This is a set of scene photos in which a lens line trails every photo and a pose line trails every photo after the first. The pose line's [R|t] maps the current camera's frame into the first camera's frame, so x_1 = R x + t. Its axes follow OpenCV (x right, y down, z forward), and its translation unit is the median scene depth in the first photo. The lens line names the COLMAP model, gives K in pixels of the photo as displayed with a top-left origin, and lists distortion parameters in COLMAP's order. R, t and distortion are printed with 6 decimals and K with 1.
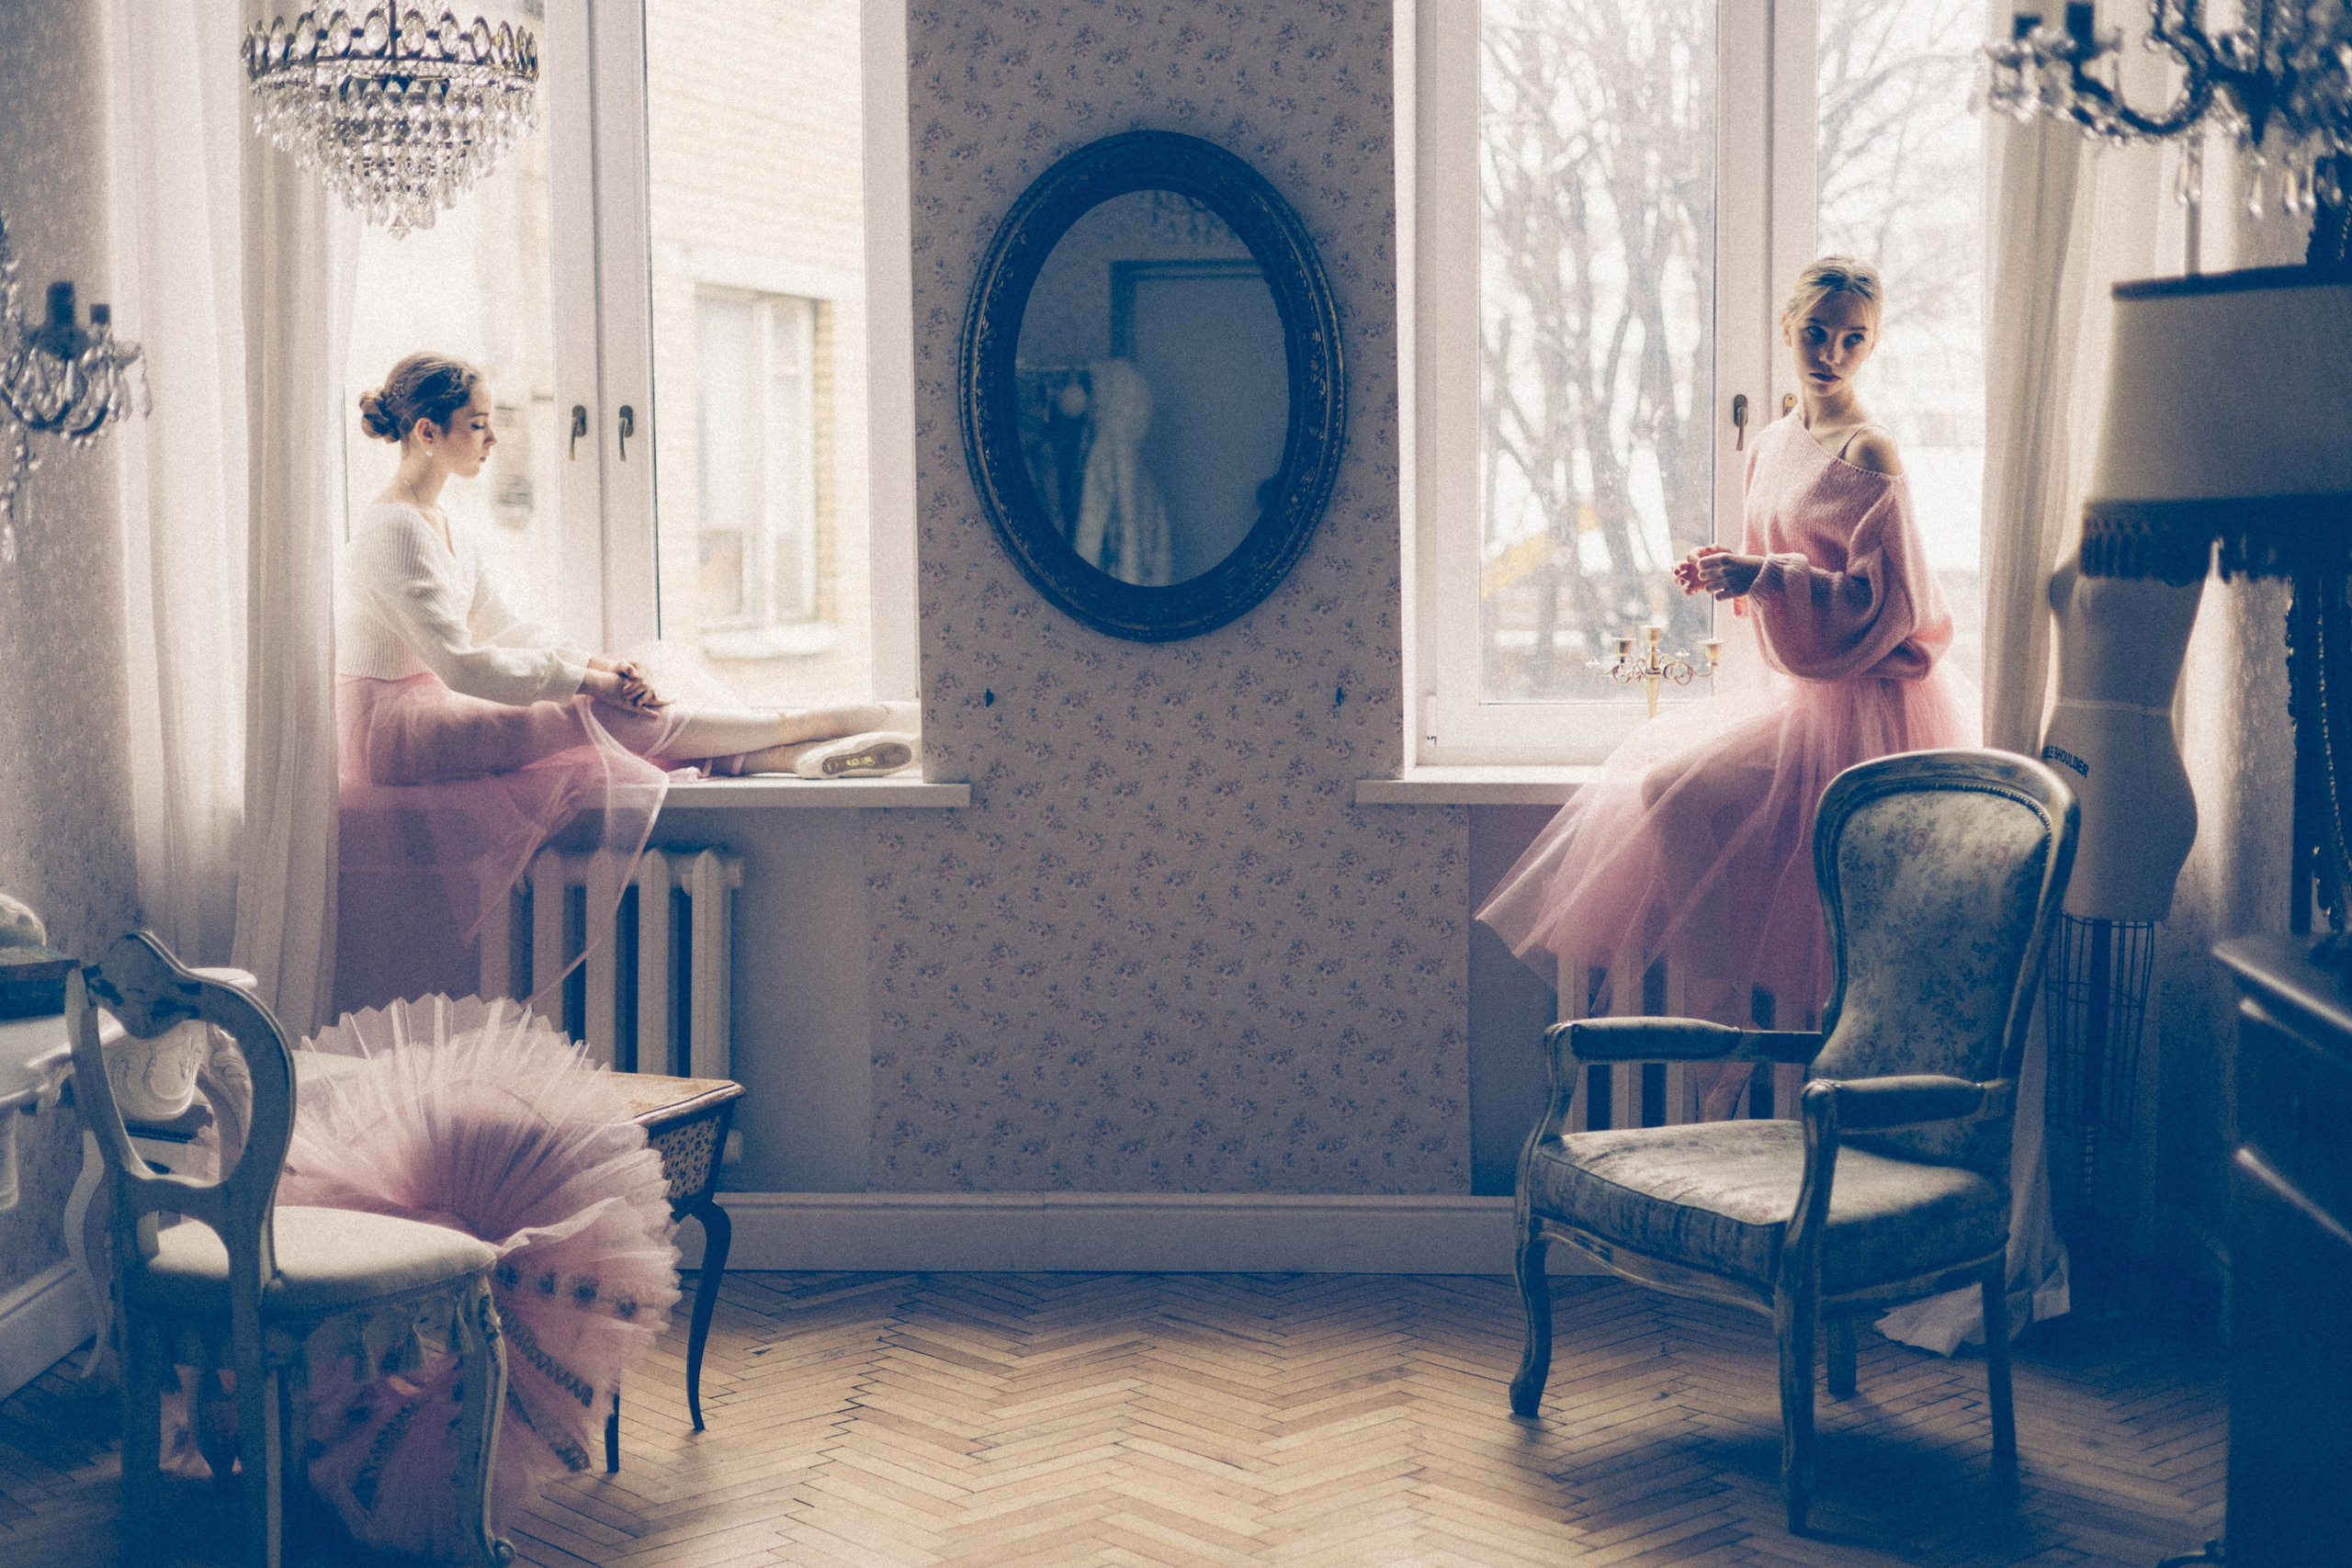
lens RADIAL K [[3328.5, 0, 1176.0], [0, 3328.5, 784.0], [0, 0, 1]] dist [0.023123, 0.003669]
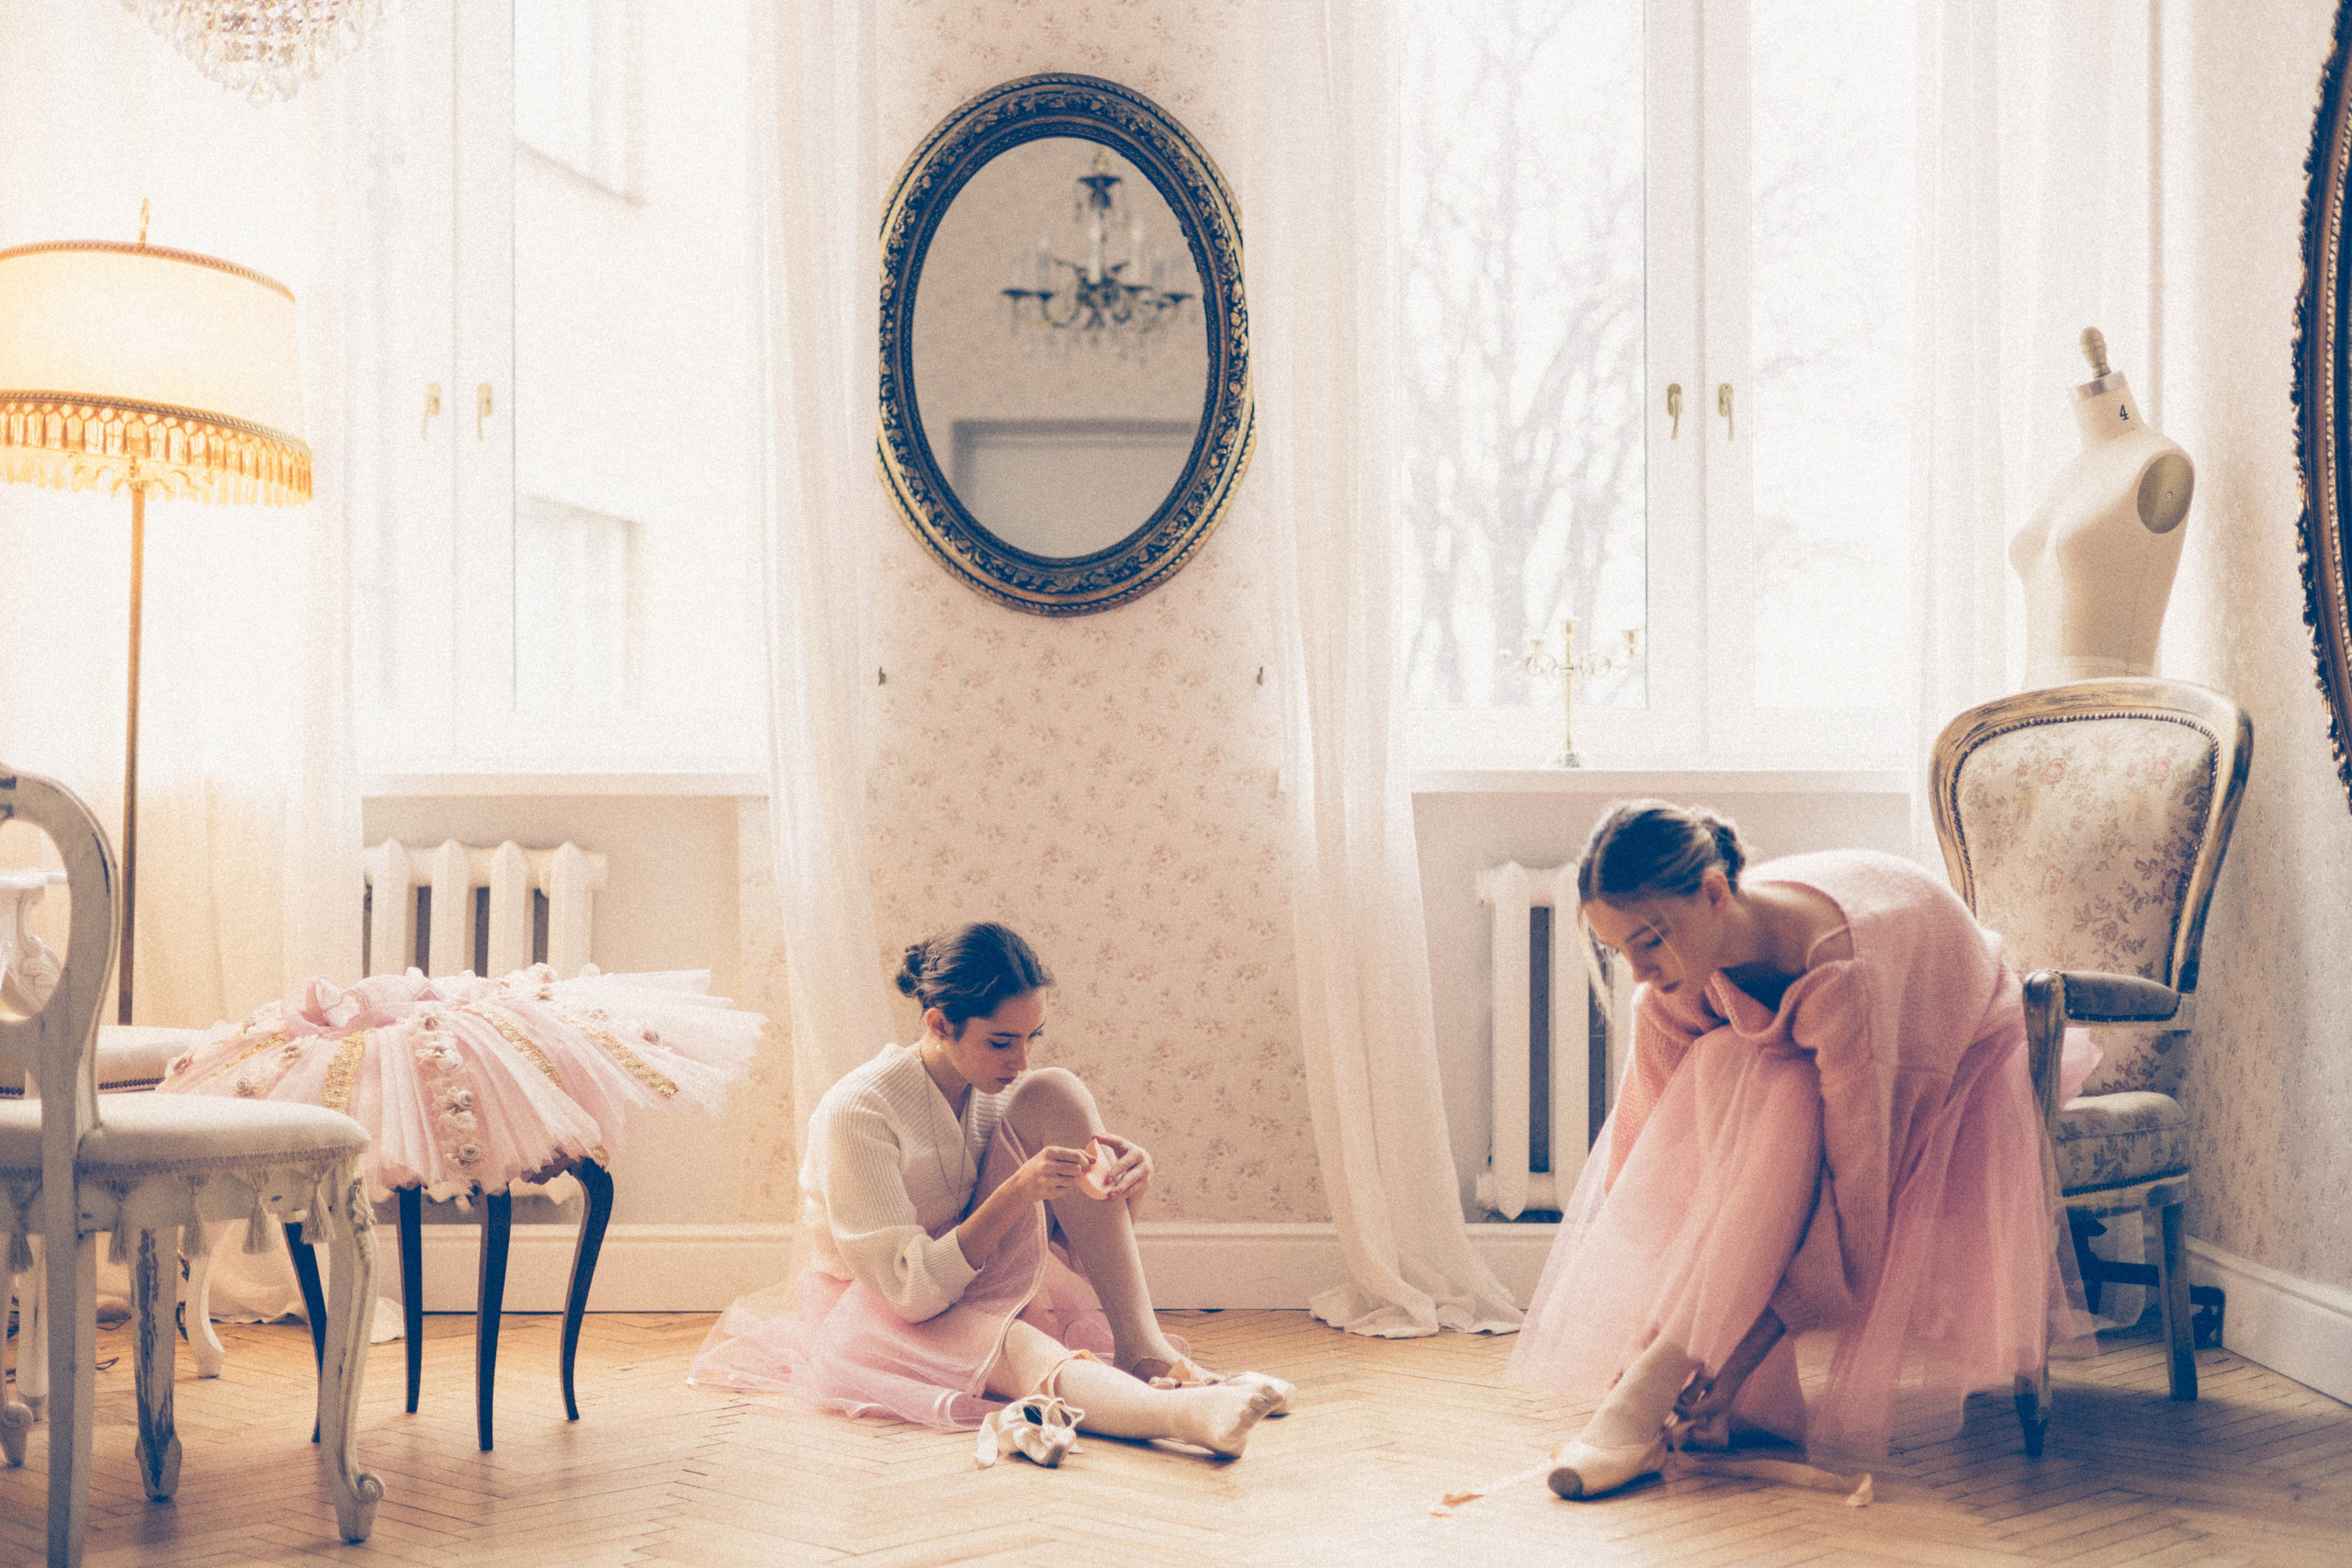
lens RADIAL K [[3328.5, 0, 1176.0], [0, 3328.5, 784.0], [0, 0, 1]] dist [0.023123, 0.003669]
pose [[0.997672, 0.007894, 0.067742, -0.039645], [-0.000453, 0.994023, -0.109167, 0.111617], [-0.068199, 0.108882, 0.991712, 0.089524]]
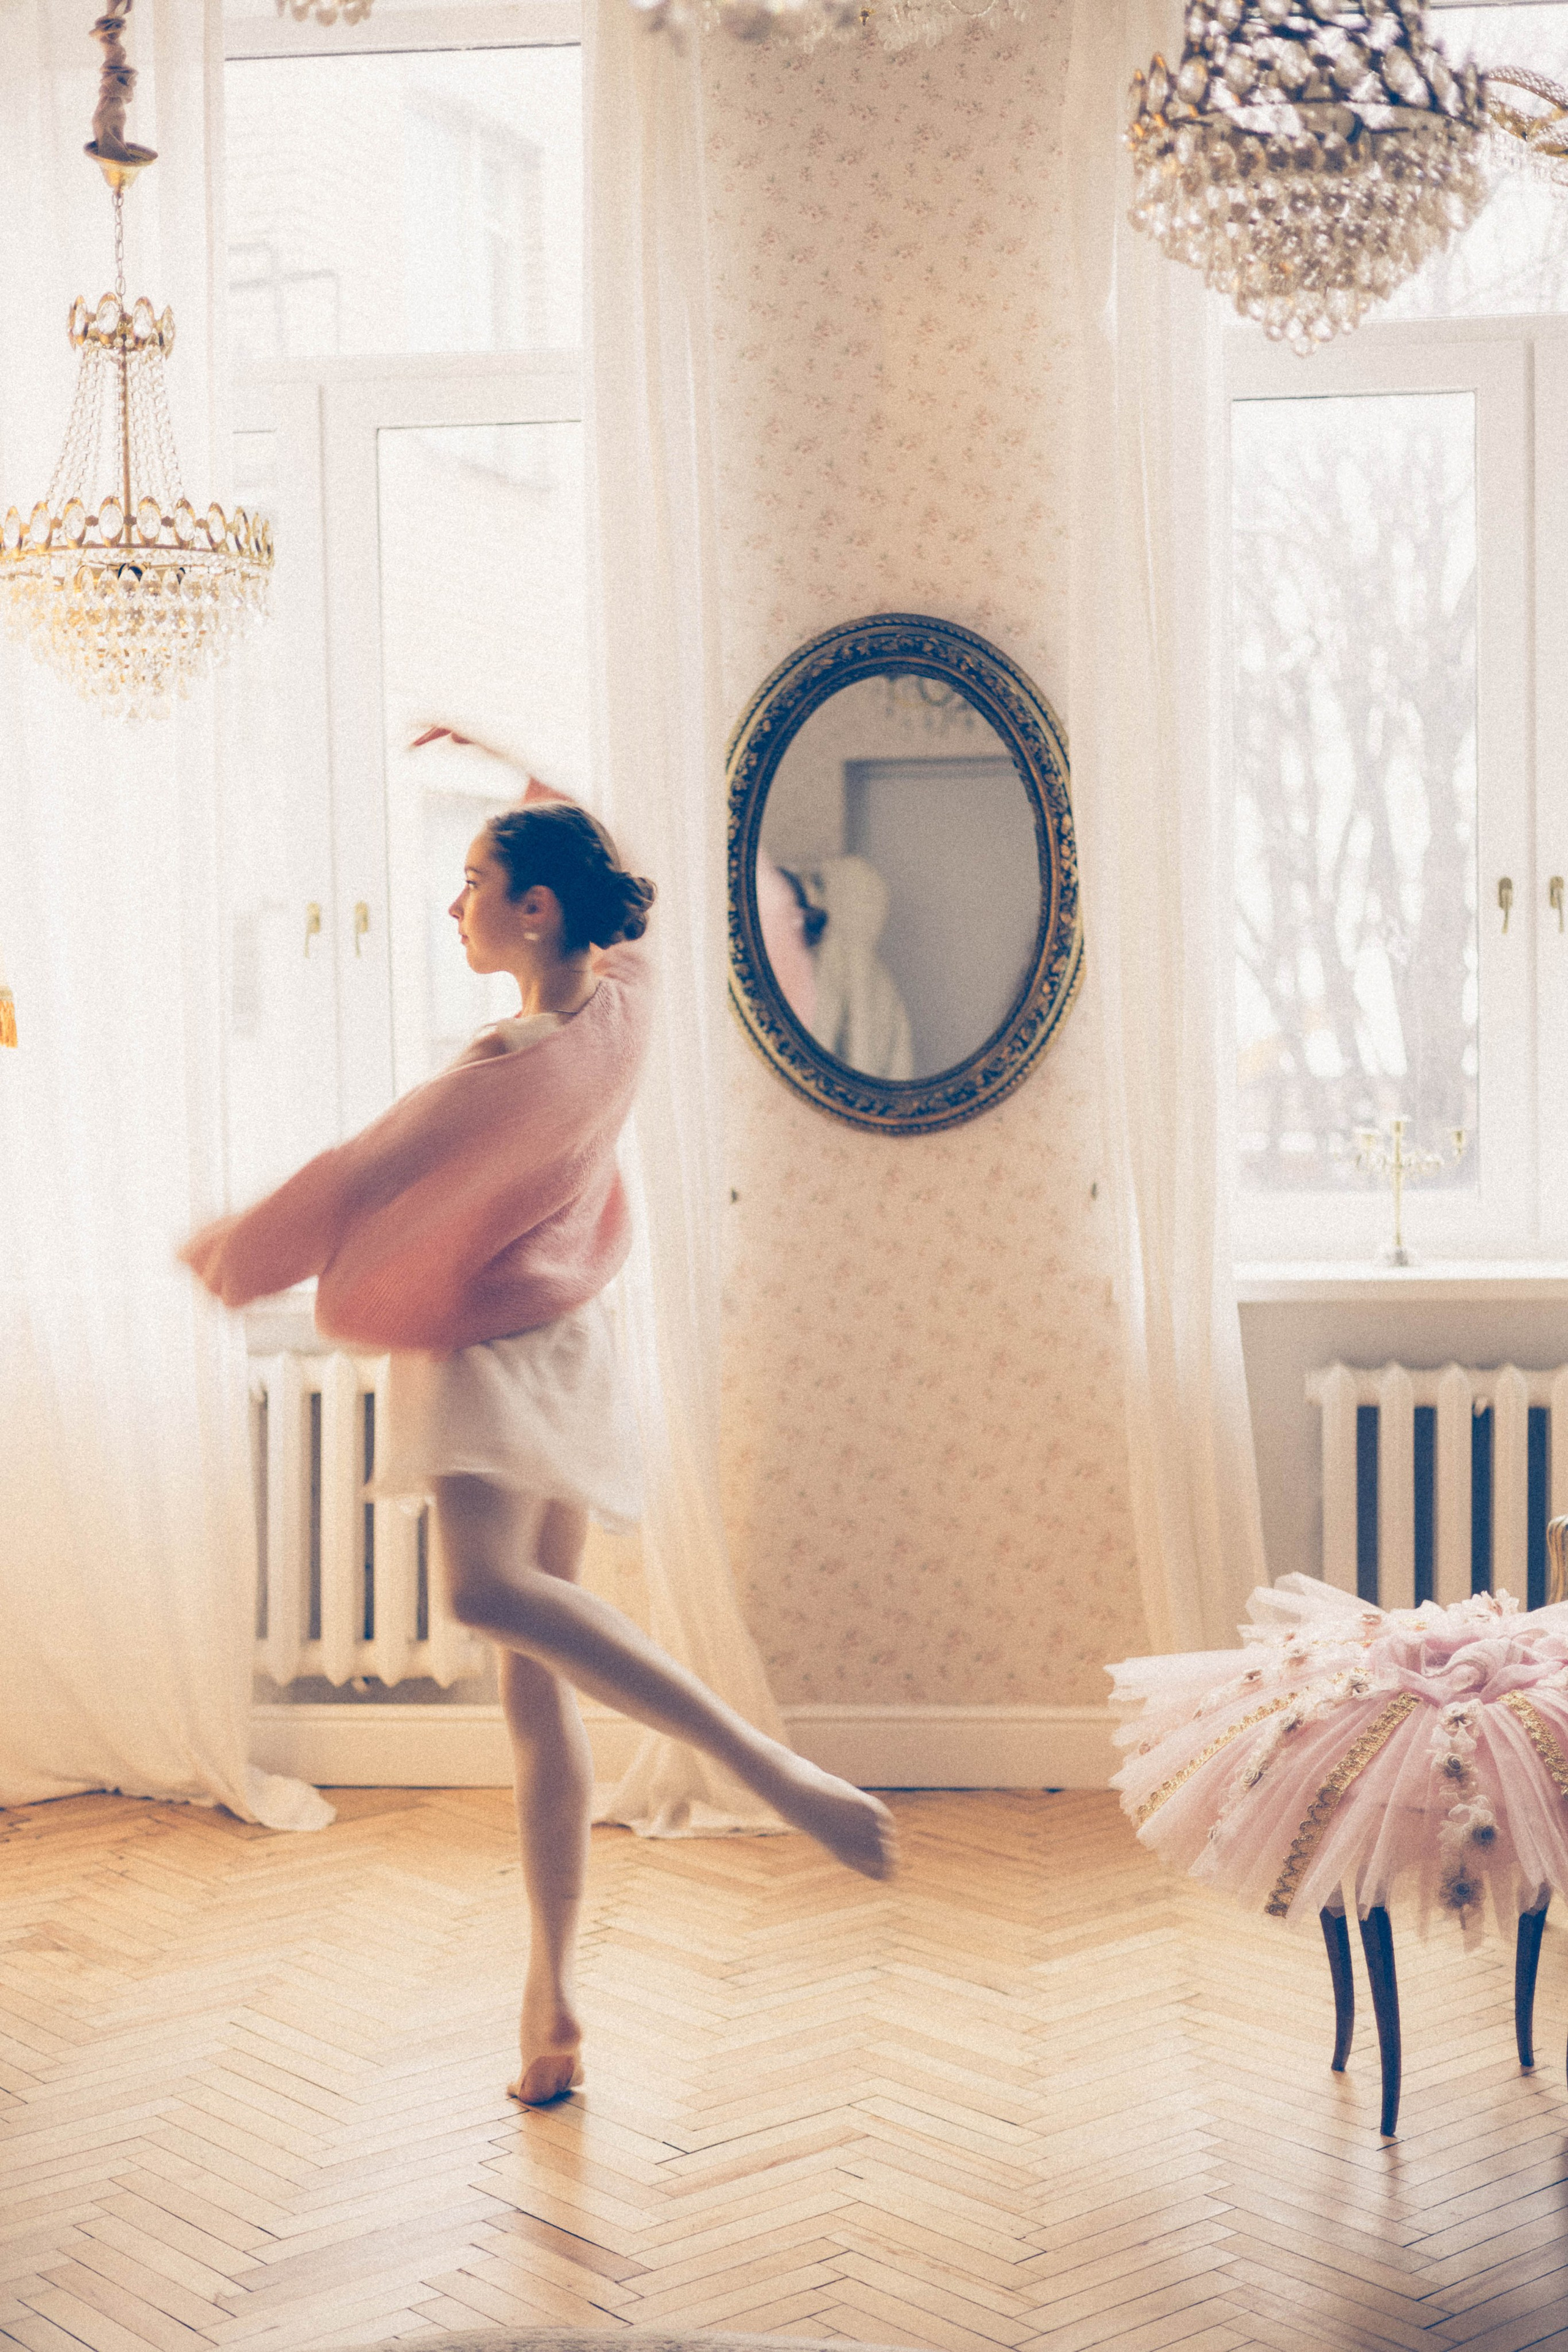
lens RADIAL K [[3328.8, 0, 783.2], [0, 3328.8, 1199.7], [0, 0, 1]] dist [0.023123, 0.003669]
pose [[0.999407, -0.007911, -0.033509, -0.009697], [0.006963, 0.999575, -0.028315, 0.003194], [0.033719, 0.028065, 0.999037, 0.029485]]
